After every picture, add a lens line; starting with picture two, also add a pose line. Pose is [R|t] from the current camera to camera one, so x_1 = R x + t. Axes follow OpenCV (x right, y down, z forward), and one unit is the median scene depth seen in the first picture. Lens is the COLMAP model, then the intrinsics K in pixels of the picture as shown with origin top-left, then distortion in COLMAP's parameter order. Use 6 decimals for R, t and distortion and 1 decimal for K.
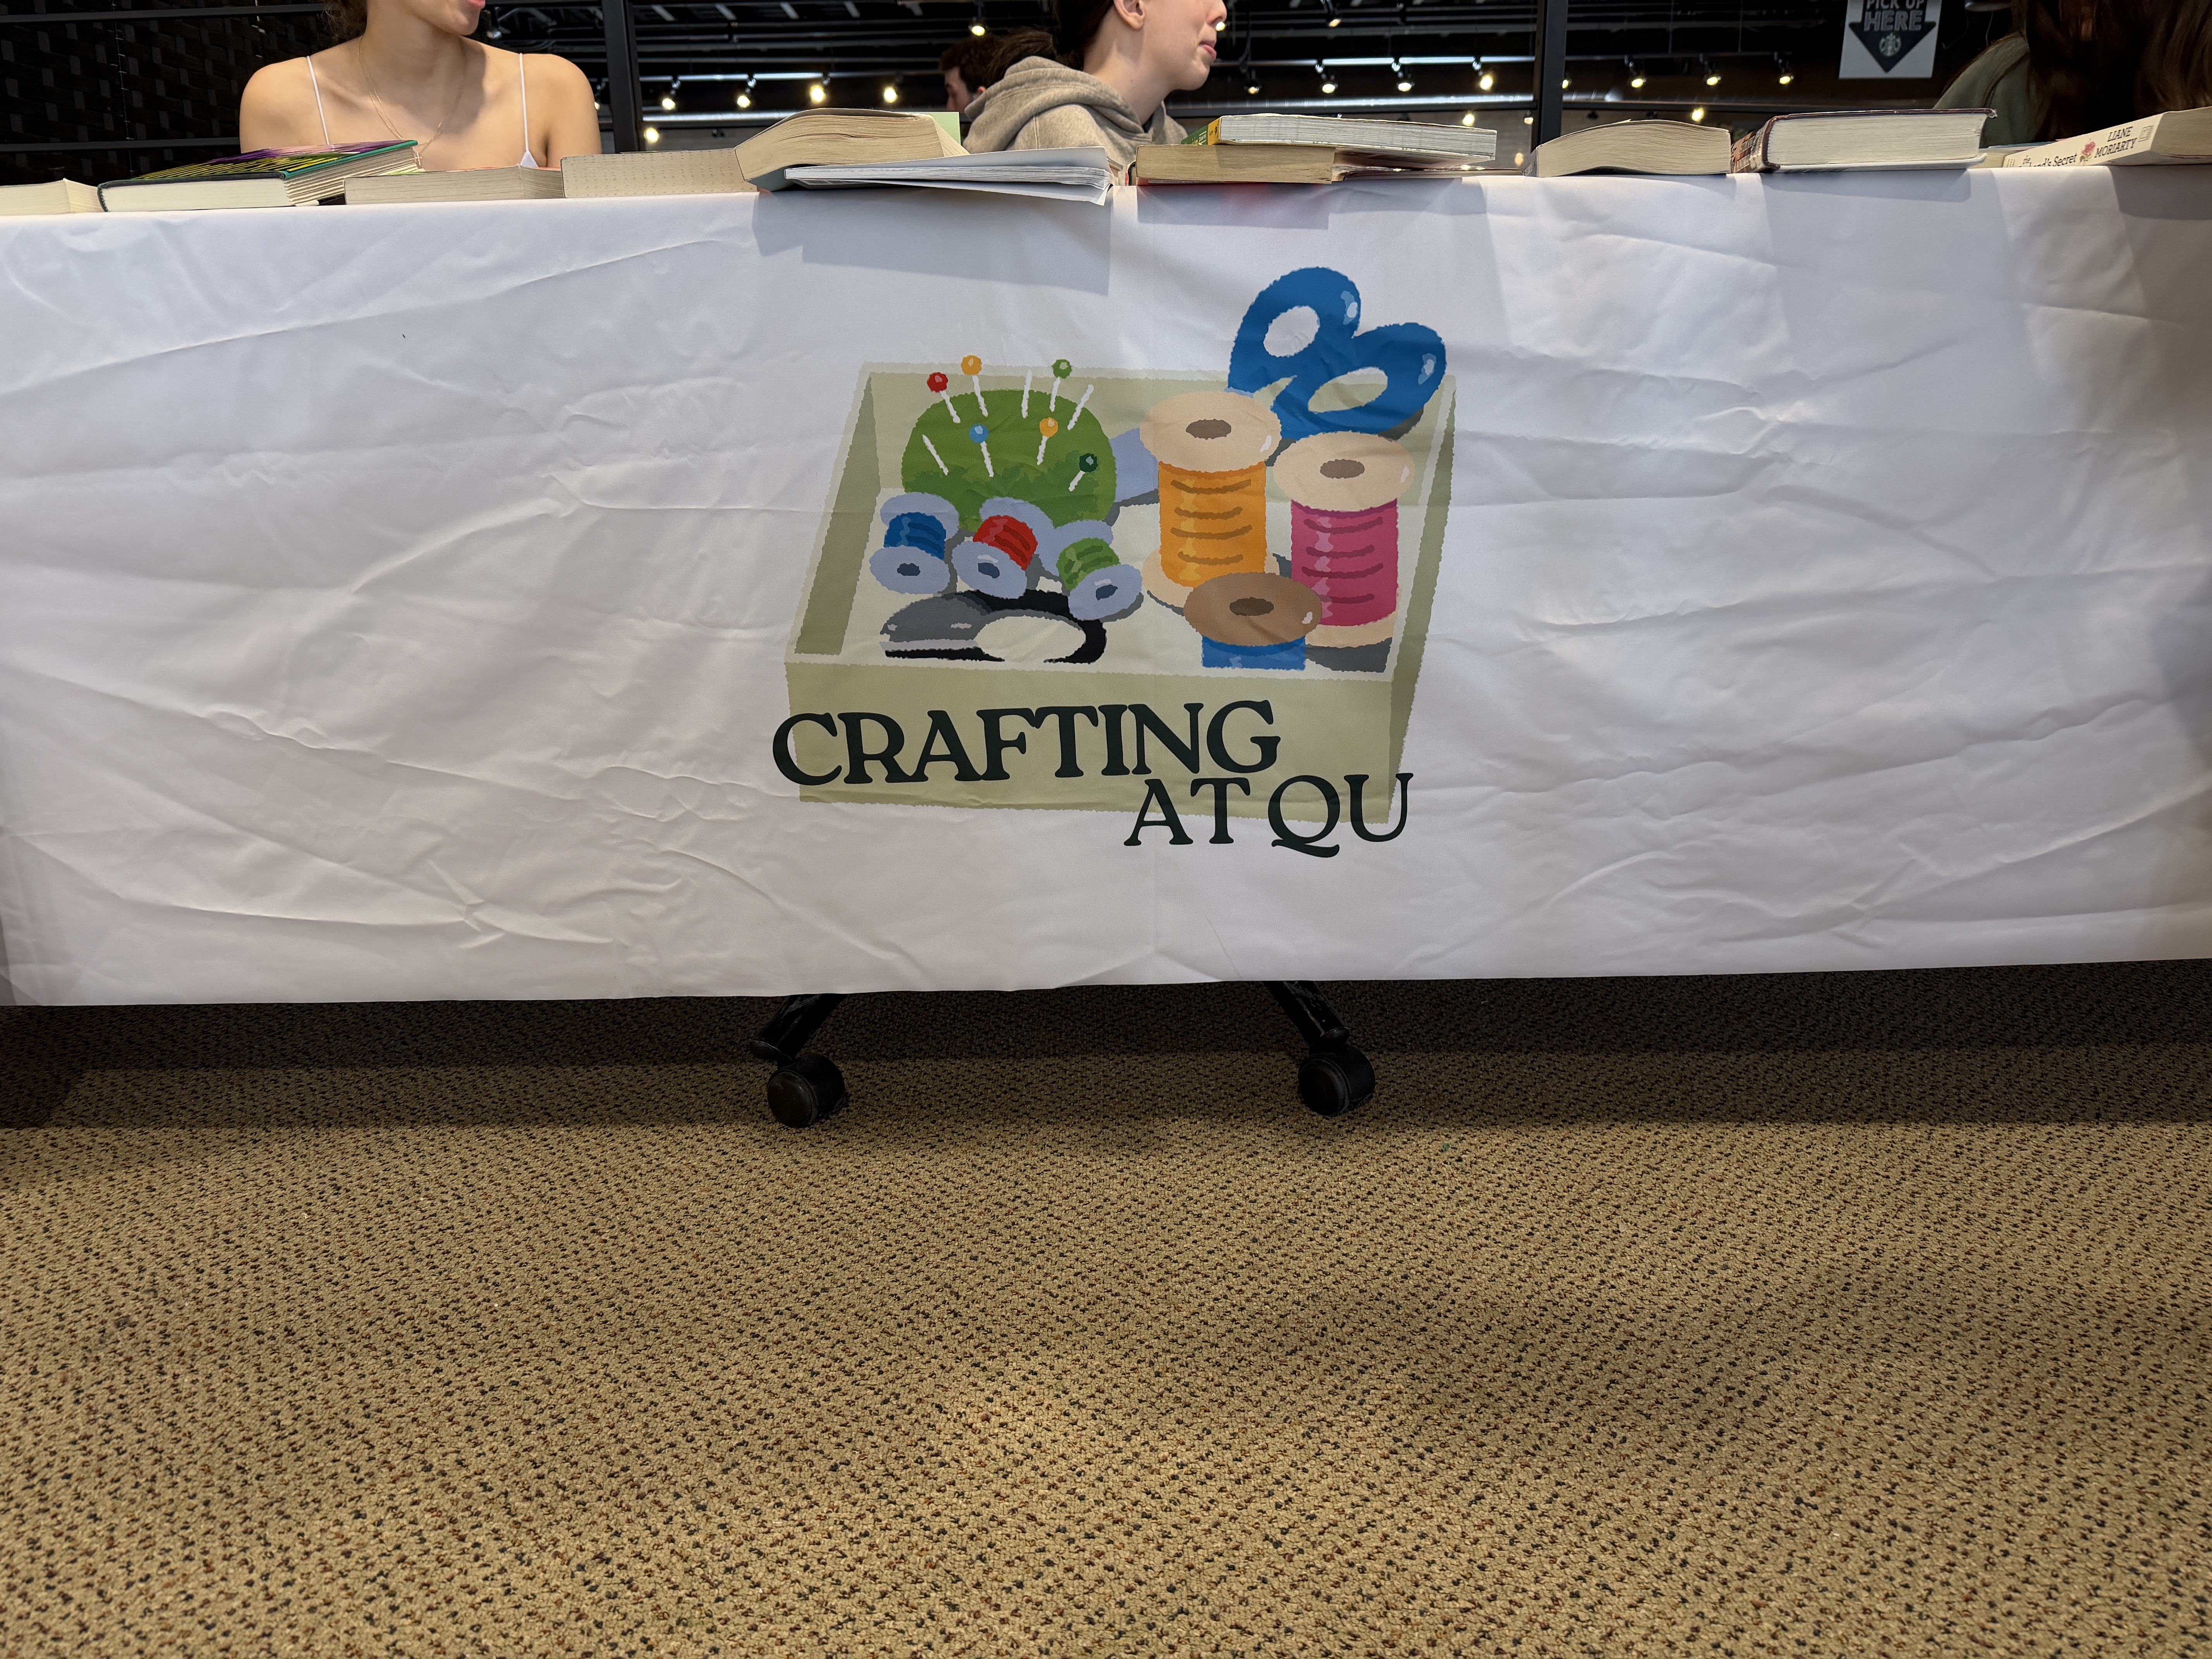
lens RADIAL K [[1568.5, 0, 1108.0], [0, 1568.5, 829.1], [0, 0, 1]] dist [0.000467, 0.000415]
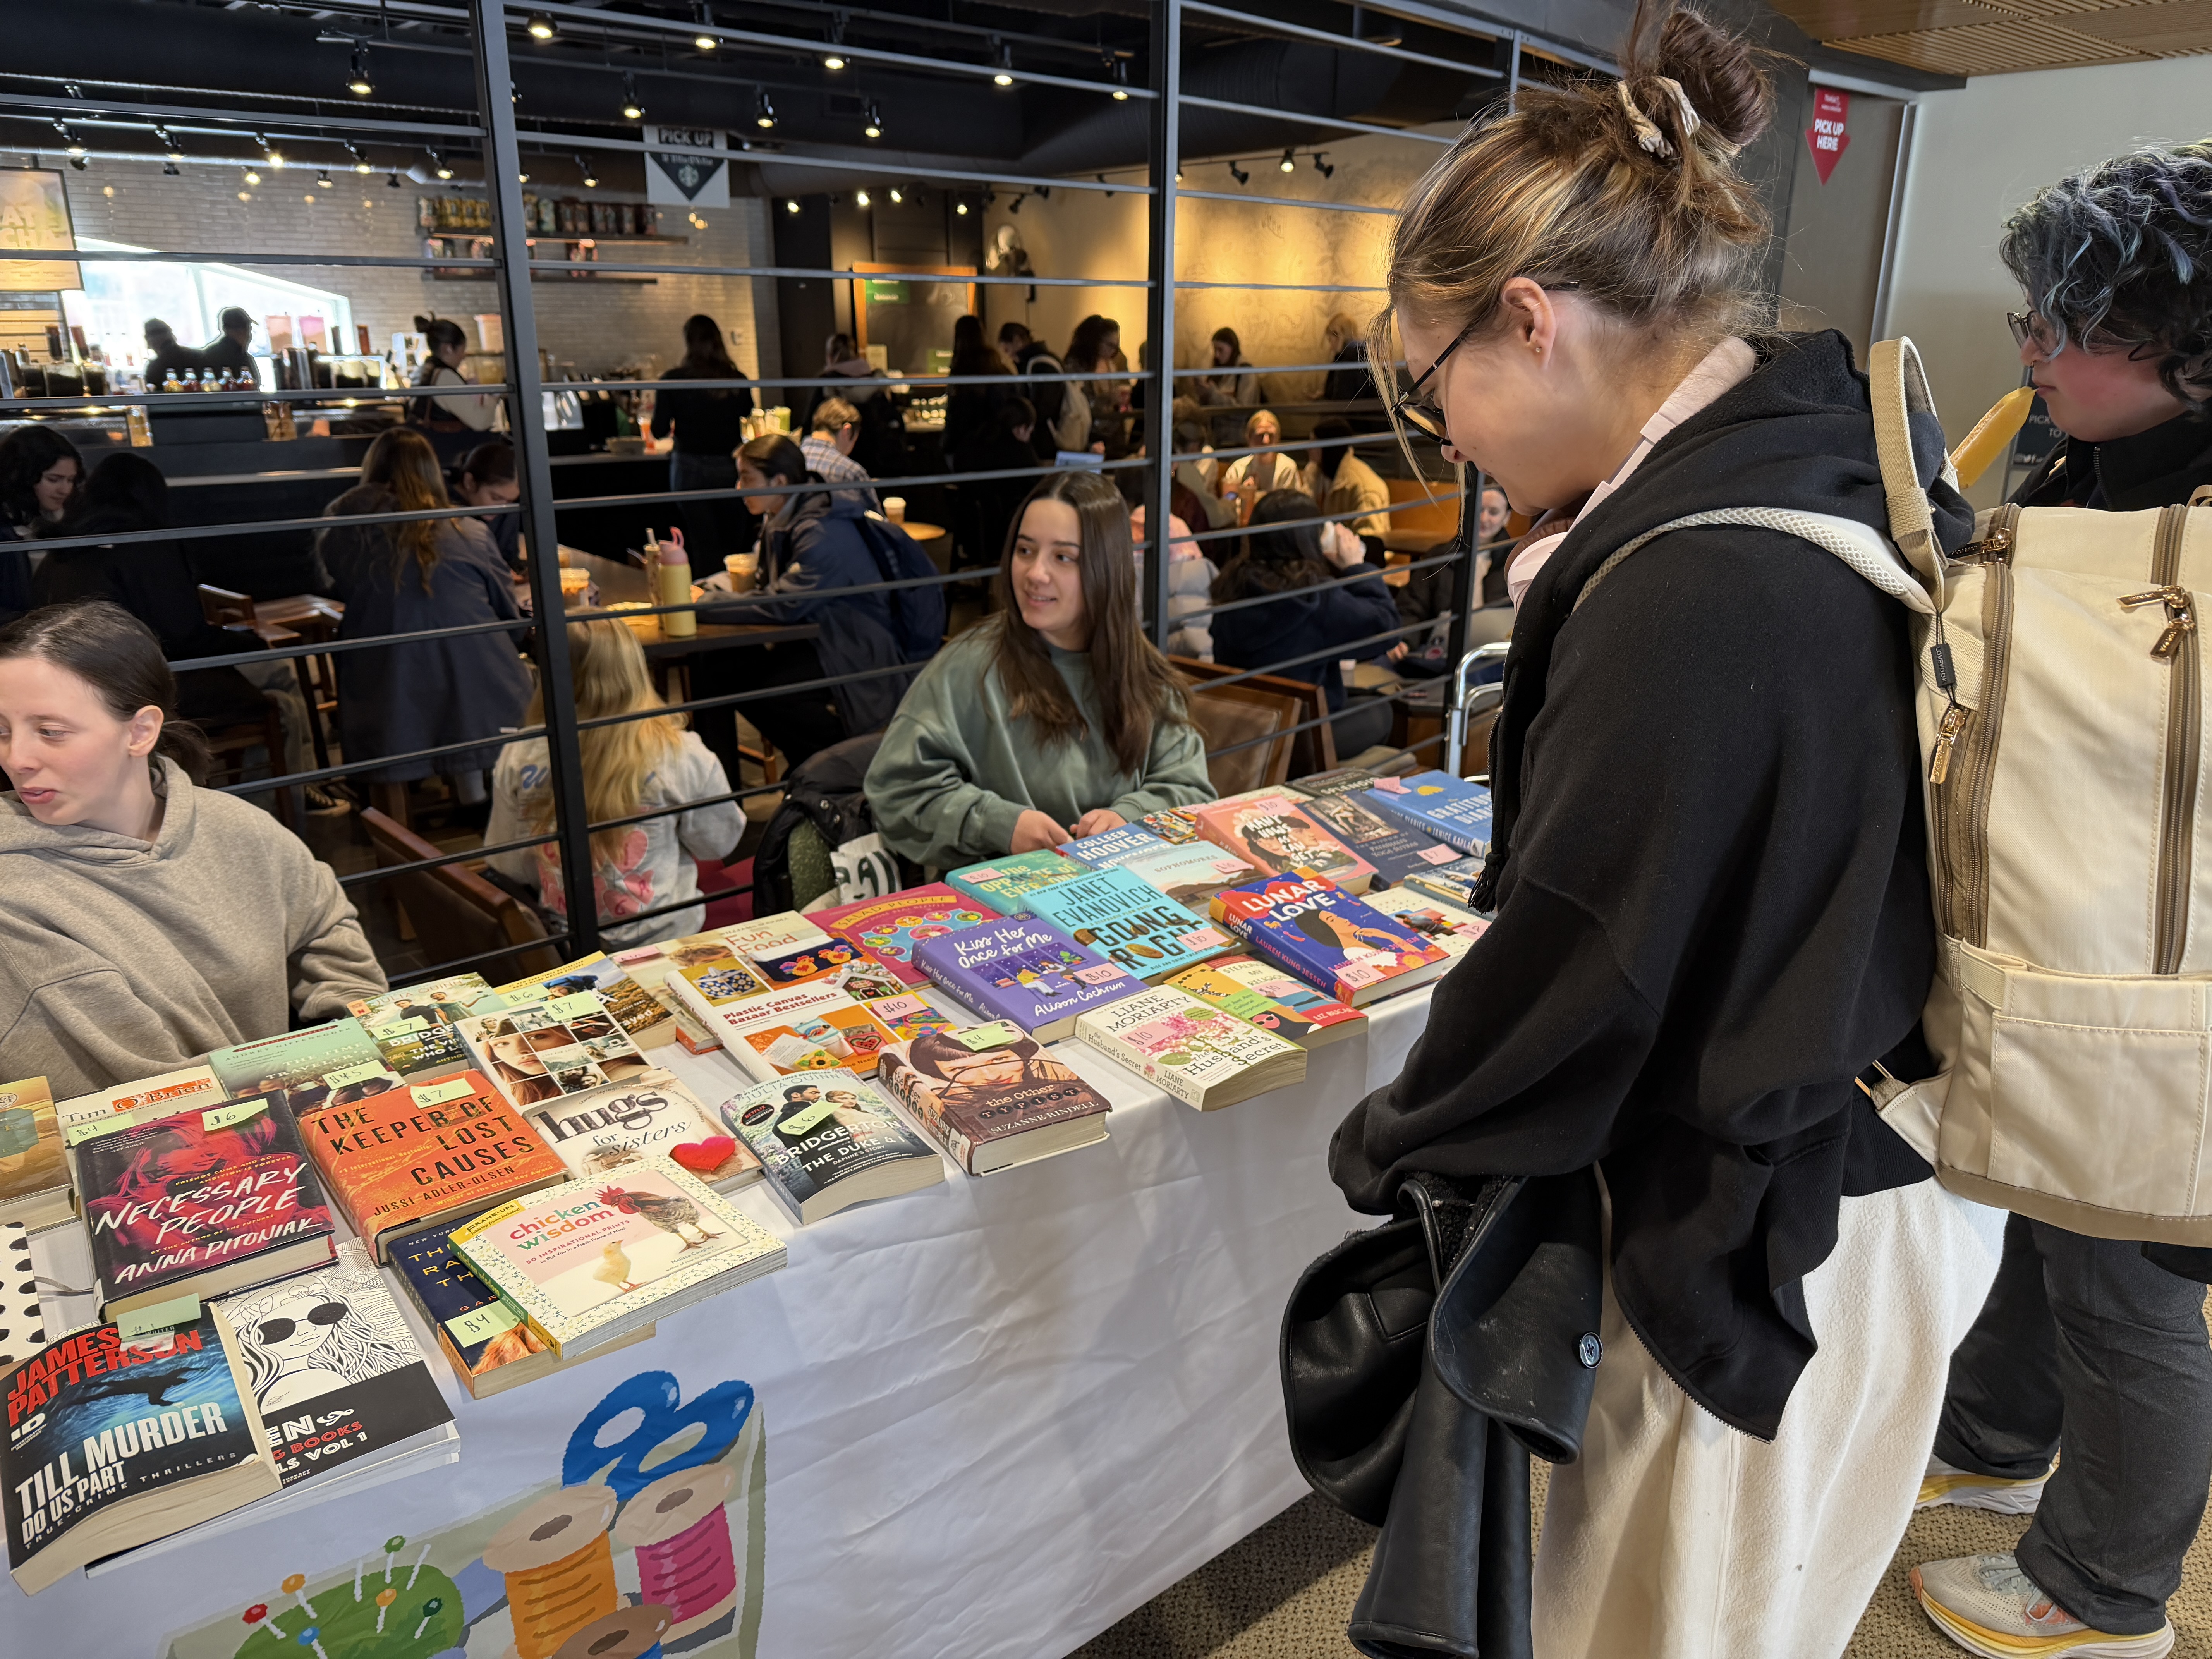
lens RADIAL K [[1568.5, 0, 1104.4], [0, 1568.5, 830.8], [0, 0, 1]] dist [0.000467, 0.000415]
pose [[0.763162, -0.187659, 0.618359, -0.213269], [0.159409, 0.982004, 0.101280, -0.759262], [-0.626237, 0.021278, 0.779343, -0.055219]]
